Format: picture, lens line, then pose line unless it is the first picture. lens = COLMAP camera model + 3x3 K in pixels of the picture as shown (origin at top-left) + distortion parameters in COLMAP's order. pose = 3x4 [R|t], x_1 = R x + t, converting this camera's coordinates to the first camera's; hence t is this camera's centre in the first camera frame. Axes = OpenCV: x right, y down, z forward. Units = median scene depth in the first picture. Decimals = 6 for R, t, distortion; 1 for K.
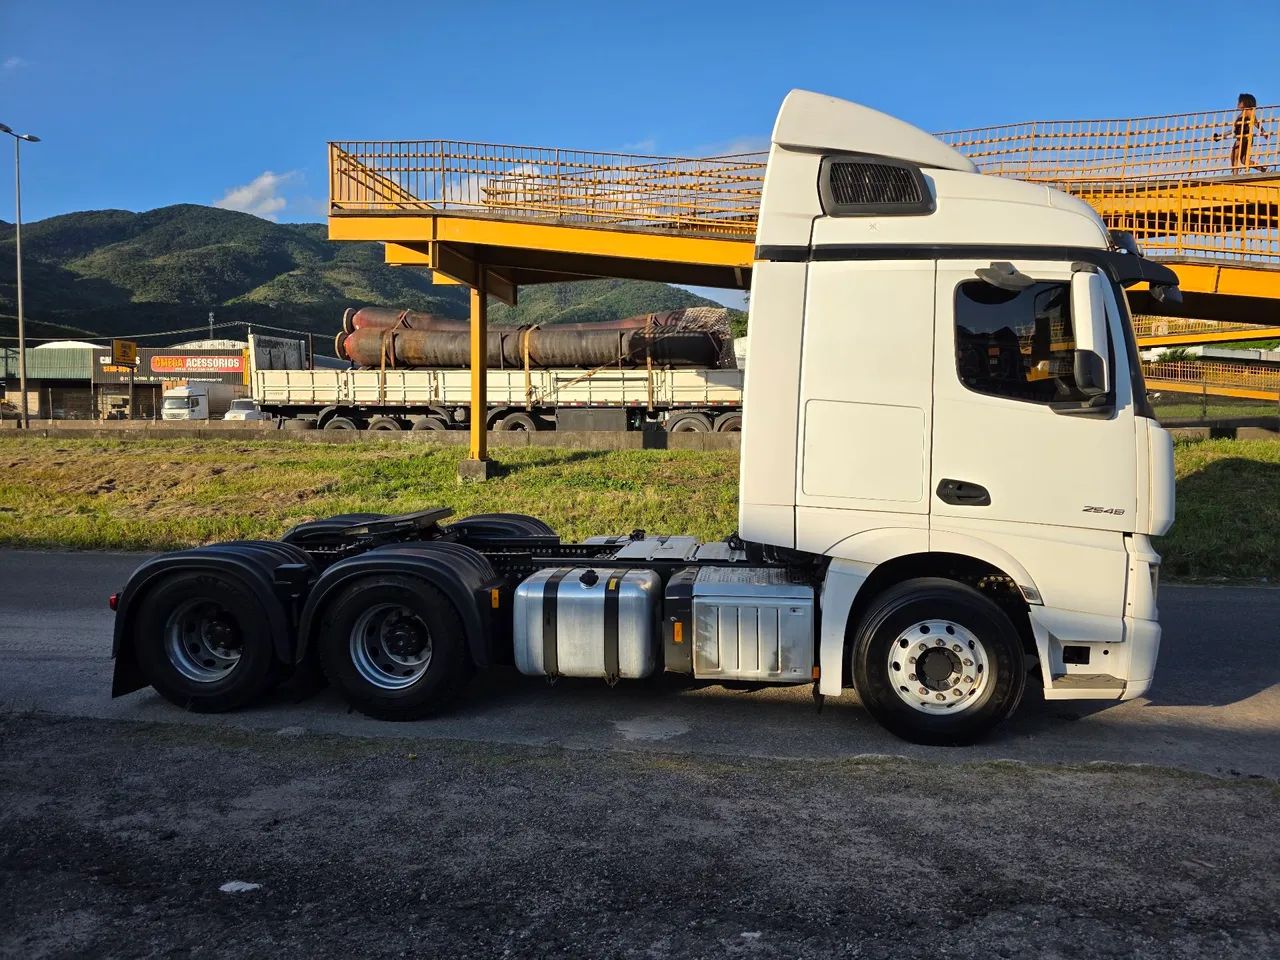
lens RADIAL K [[868.6, 0, 646.8], [0, 868.6, 487.0], [0, 0, 1]] dist [0.068216, -0.052959]
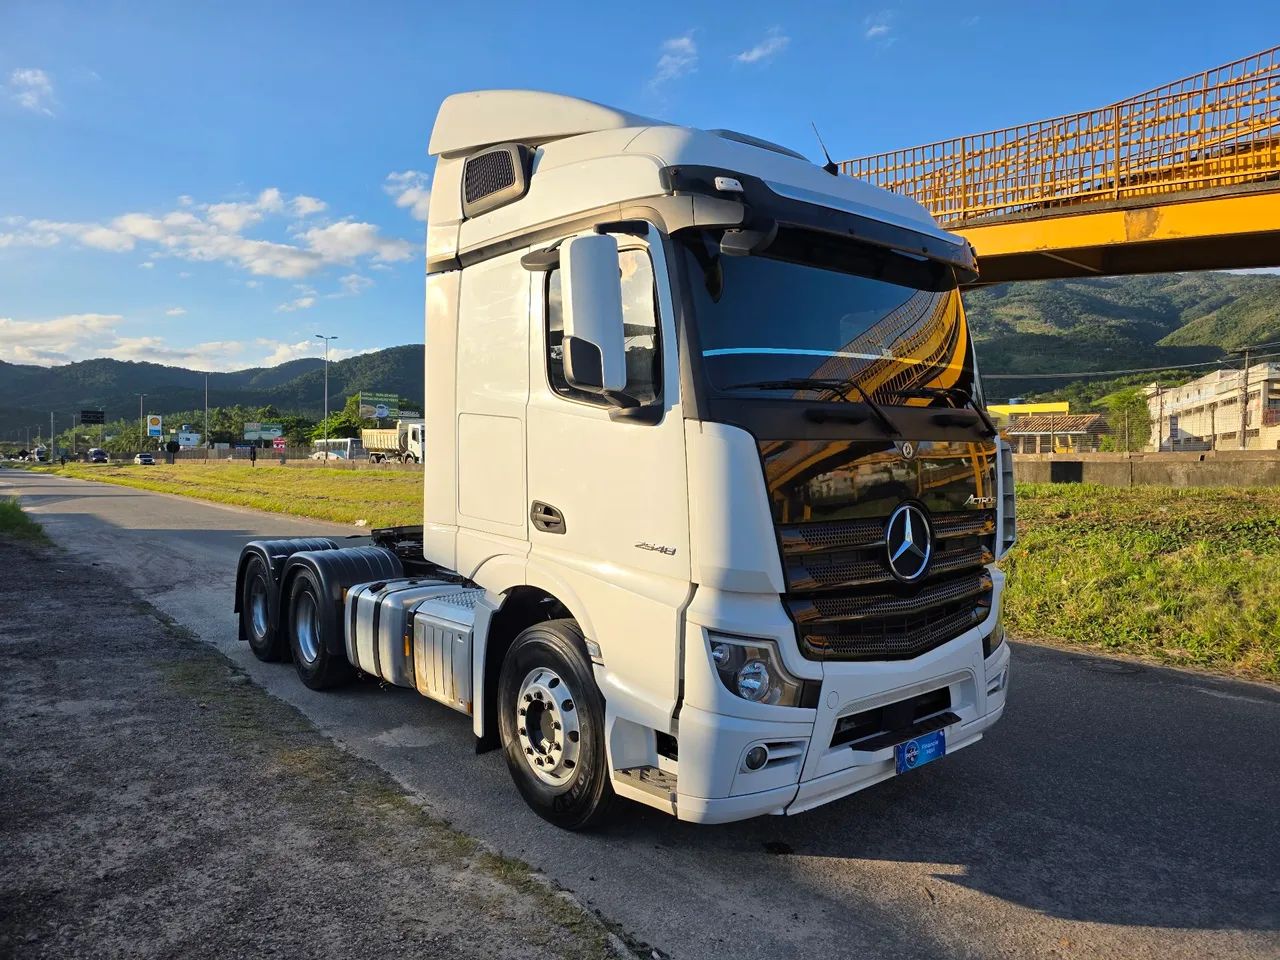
lens RADIAL K [[868.6, 0, 632.3], [0, 868.6, 472.8], [0, 0, 1]] dist [0.068216, -0.052959]
pose [[0.720253, 0.006169, -0.693684, 0.850223], [-0.047594, 0.998044, -0.040541, -0.005352], [0.692076, 0.062214, 0.719138, 0.399229]]
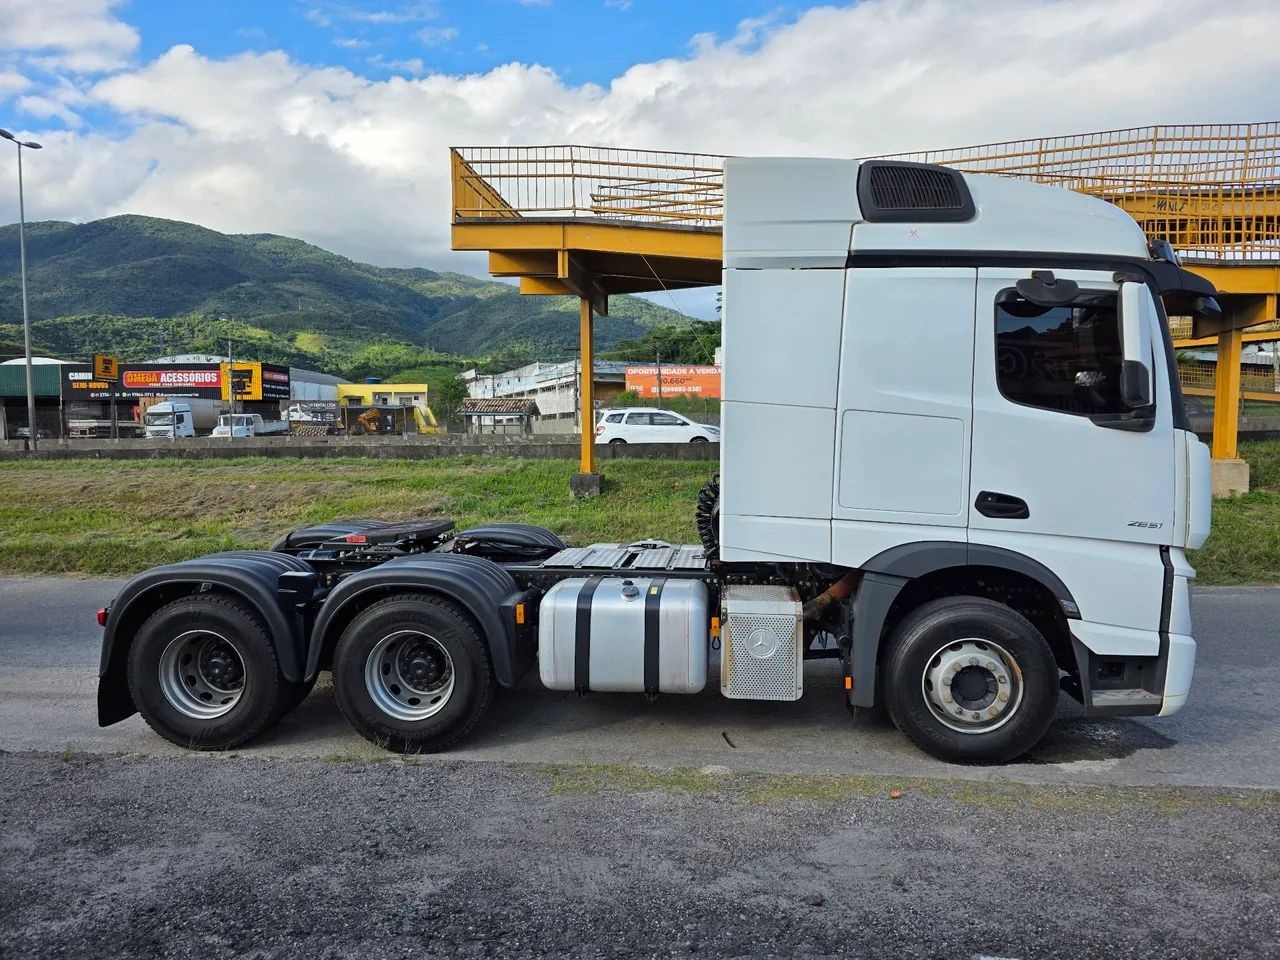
lens RADIAL K [[868.6, 0, 663.9], [0, 868.6, 480.4], [0, 0, 1]] dist [0.068216, -0.052959]
pose [[0.997993, -0.018916, 0.060429, -0.081374], [0.019989, 0.999652, -0.017198, -0.002446], [-0.060083, 0.018371, 0.998024, 0.011647]]
